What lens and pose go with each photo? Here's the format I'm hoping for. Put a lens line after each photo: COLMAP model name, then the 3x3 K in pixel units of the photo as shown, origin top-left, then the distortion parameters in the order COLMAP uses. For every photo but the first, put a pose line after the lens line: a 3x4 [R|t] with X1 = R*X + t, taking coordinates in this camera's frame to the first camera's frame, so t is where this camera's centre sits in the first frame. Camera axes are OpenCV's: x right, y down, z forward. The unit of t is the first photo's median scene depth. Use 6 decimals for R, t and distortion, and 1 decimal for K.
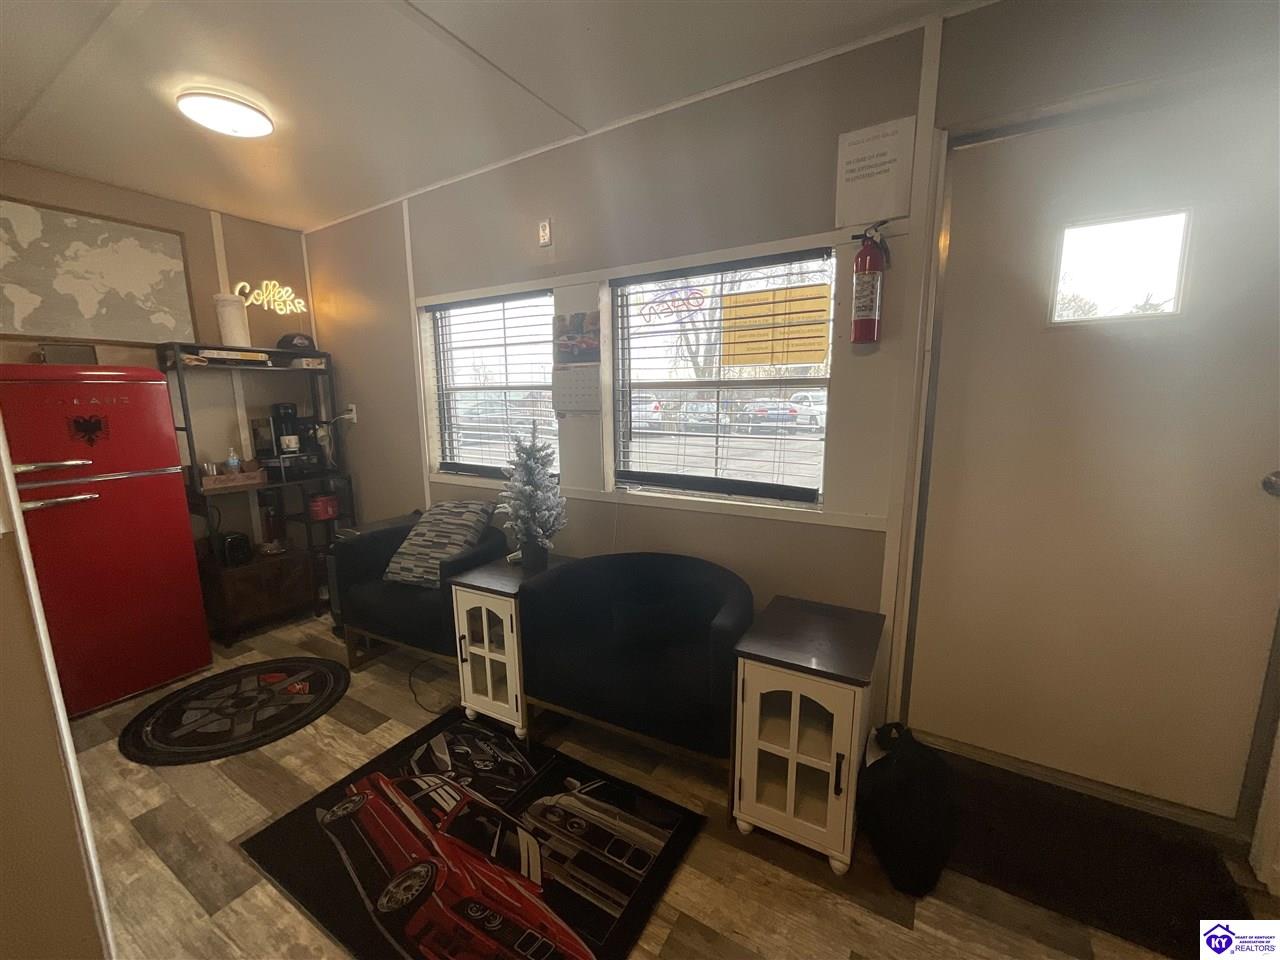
lens RADIAL K [[519.9, 0, 636.4], [0, 519.9, 480.0], [0, 0, 1]] dist [-0.002525, -0.000234]
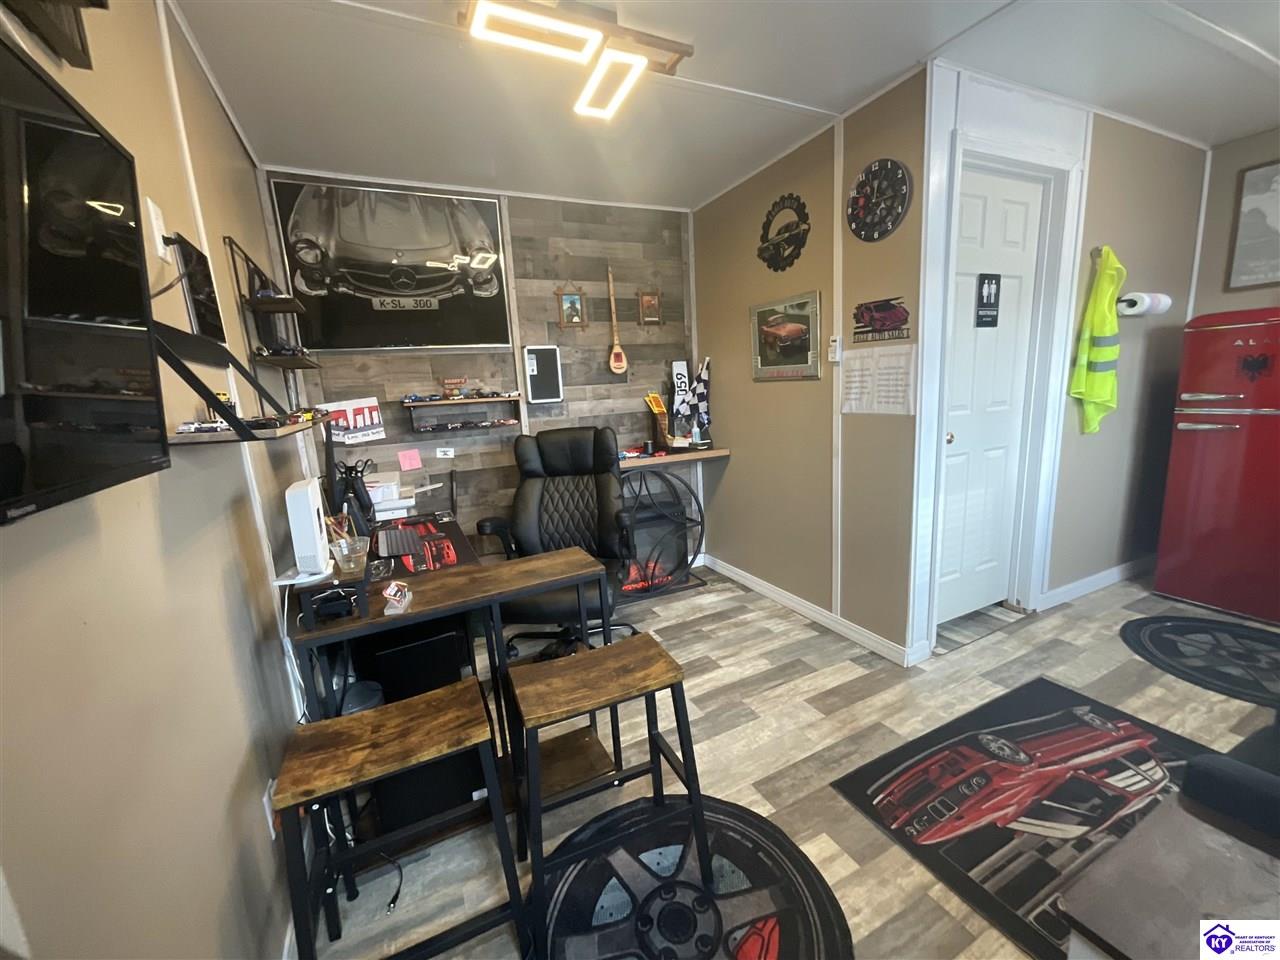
lens RADIAL K [[519.9, 0, 636.4], [0, 519.9, 480.0], [0, 0, 1]] dist [-0.002525, -0.000234]
pose [[-0.546257, 0.196798, -0.814171, 0.727153], [-0.074882, 0.956642, 0.281477, -0.090744], [0.834264, 0.214725, -0.507835, 0.599880]]
